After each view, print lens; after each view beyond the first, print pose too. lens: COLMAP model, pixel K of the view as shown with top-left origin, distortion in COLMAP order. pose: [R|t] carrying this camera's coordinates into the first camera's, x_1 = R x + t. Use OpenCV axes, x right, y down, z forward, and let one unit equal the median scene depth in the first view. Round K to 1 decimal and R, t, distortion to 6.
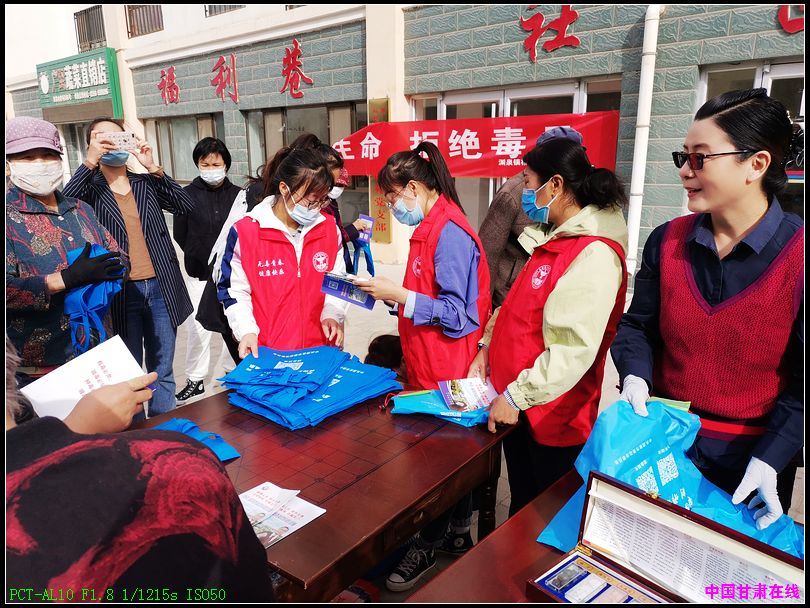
lens RADIAL K [[601.4, 0, 397.3], [0, 601.4, 308.3], [0, 0, 1]] dist [0.042430, -0.025998]
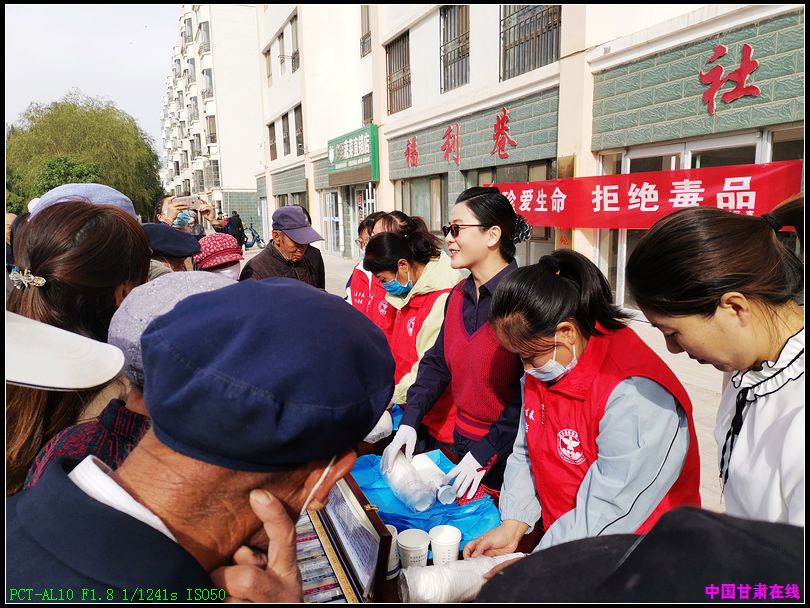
lens RADIAL K [[601.4, 0, 400.5], [0, 601.4, 300.1], [0, 0, 1]] dist [0.042430, -0.025998]
pose [[0.902163, 0.053631, -0.428048, 0.177280], [-0.092297, 0.993262, -0.070080, 0.004230], [0.421405, 0.102731, 0.901035, -0.051033]]
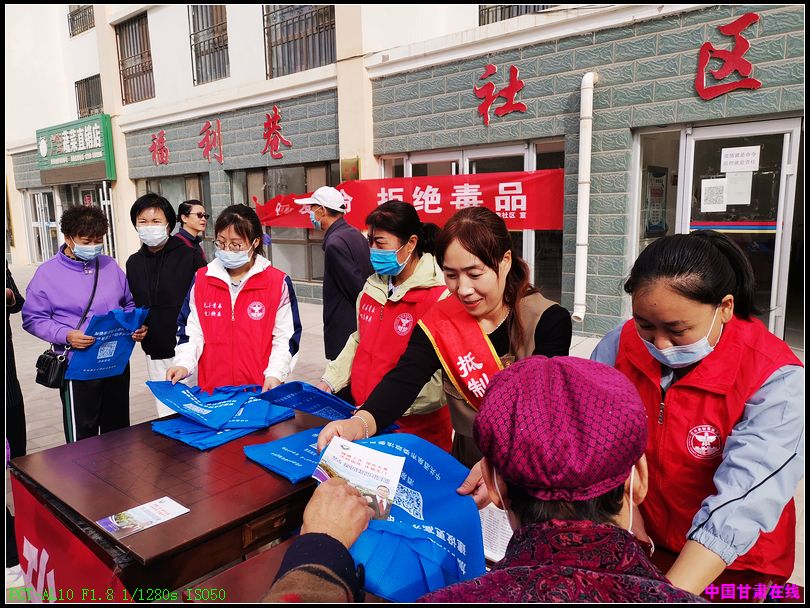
lens RADIAL K [[601.4, 0, 401.6], [0, 601.4, 305.1], [0, 0, 1]] dist [0.042430, -0.025998]
pose [[0.999922, -0.010162, 0.007280, 0.051579], [0.010798, 0.995571, -0.093394, 0.012012], [-0.006298, 0.093465, 0.995603, -0.041056]]
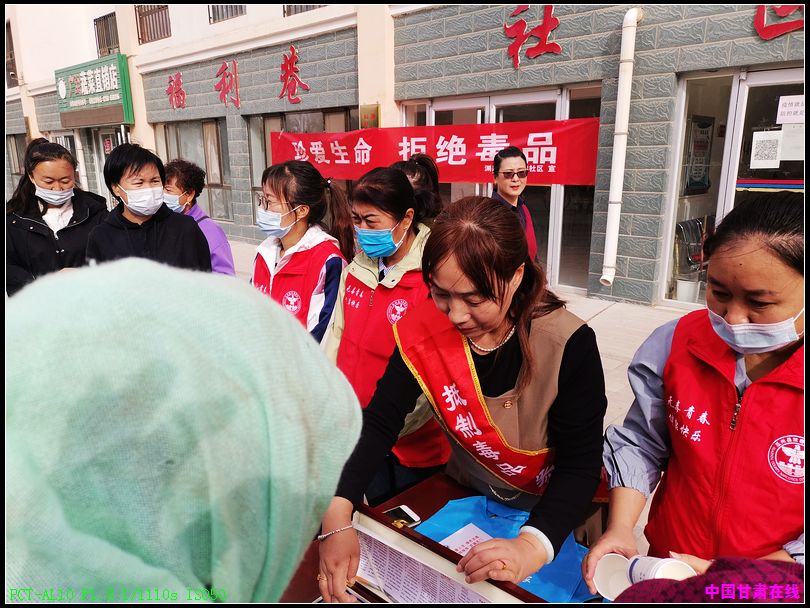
lens RADIAL K [[601.4, 0, 399.7], [0, 601.4, 307.4], [0, 0, 1]] dist [0.042430, -0.025998]
pose [[0.999066, 0.009074, -0.042239, 0.066492], [-0.009057, 0.999959, 0.000589, -0.010319], [0.042243, -0.000206, 0.999107, -0.004265]]
